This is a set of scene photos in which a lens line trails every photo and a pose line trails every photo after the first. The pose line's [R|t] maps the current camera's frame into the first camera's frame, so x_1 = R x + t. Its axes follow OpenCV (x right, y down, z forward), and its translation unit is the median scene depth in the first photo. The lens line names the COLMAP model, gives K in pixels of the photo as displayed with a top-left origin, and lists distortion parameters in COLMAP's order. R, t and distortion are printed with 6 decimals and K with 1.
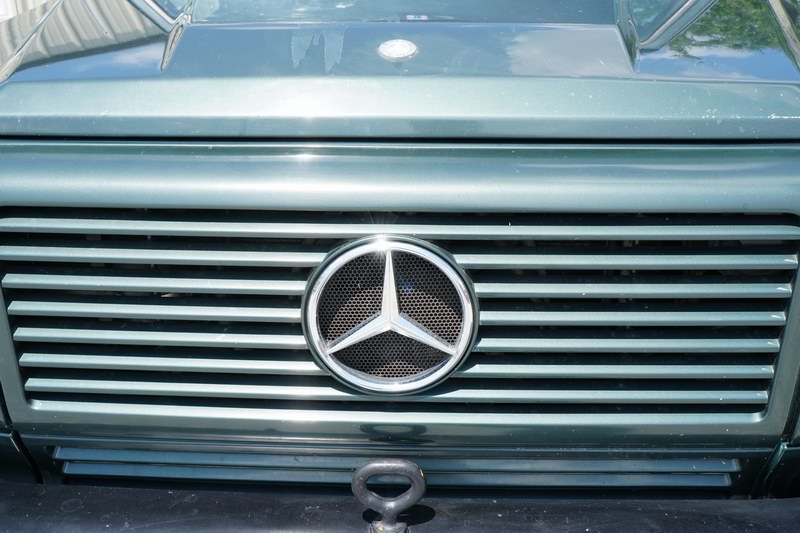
lens RADIAL K [[835.1, 0, 400.0], [0, 835.1, 266.5], [0, 0, 1]] dist [-0.055497, 0.212240]
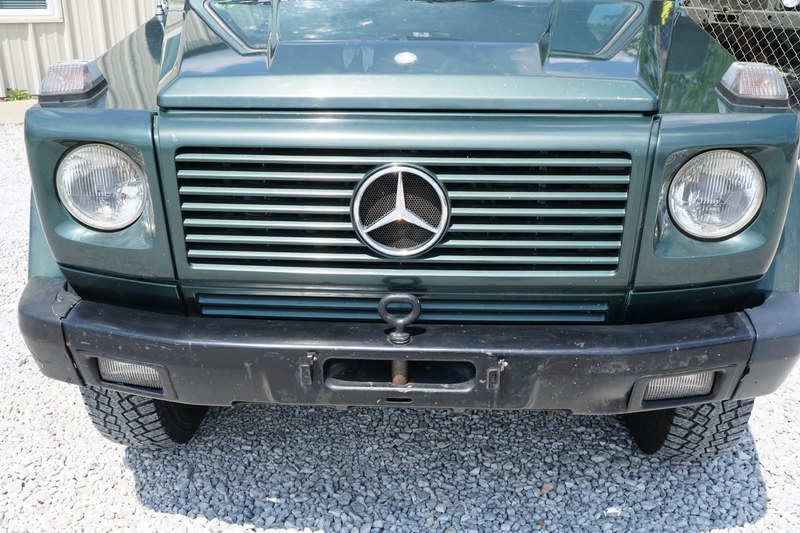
lens RADIAL K [[764.7, 0, 408.1], [0, 764.7, 256.8], [0, 0, 1]] dist [-0.020871, -0.004389]
pose [[0.999979, 0.004819, -0.004319, 0.011223], [-0.004792, 0.999970, 0.006087, 0.144499], [0.004348, -0.006066, 0.999972, -0.601274]]
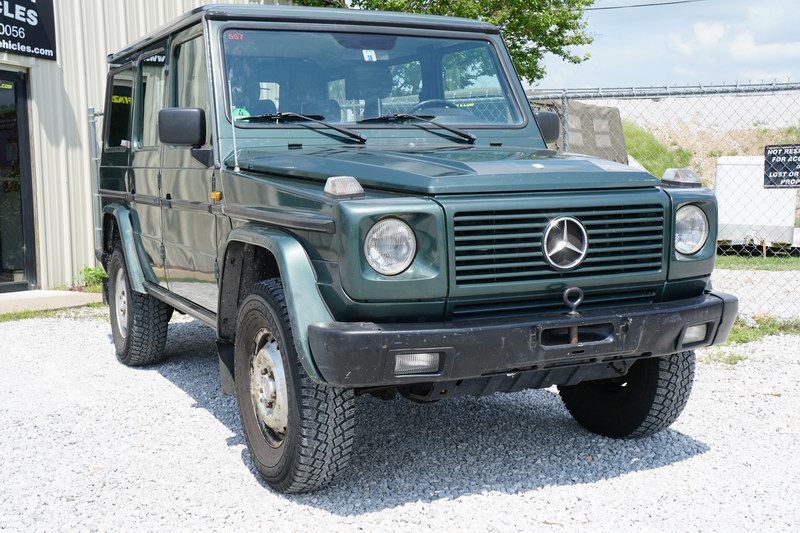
lens RADIAL K [[1033.9, 0, 400.0], [0, 1033.9, 266.5], [0, 0, 1]] dist [0.114047, 0.010200]
pose [[0.874581, -0.059205, 0.481251, -2.429076], [0.180018, 0.961227, -0.208894, 0.845192], [-0.450224, 0.269329, 0.851329, -2.017961]]
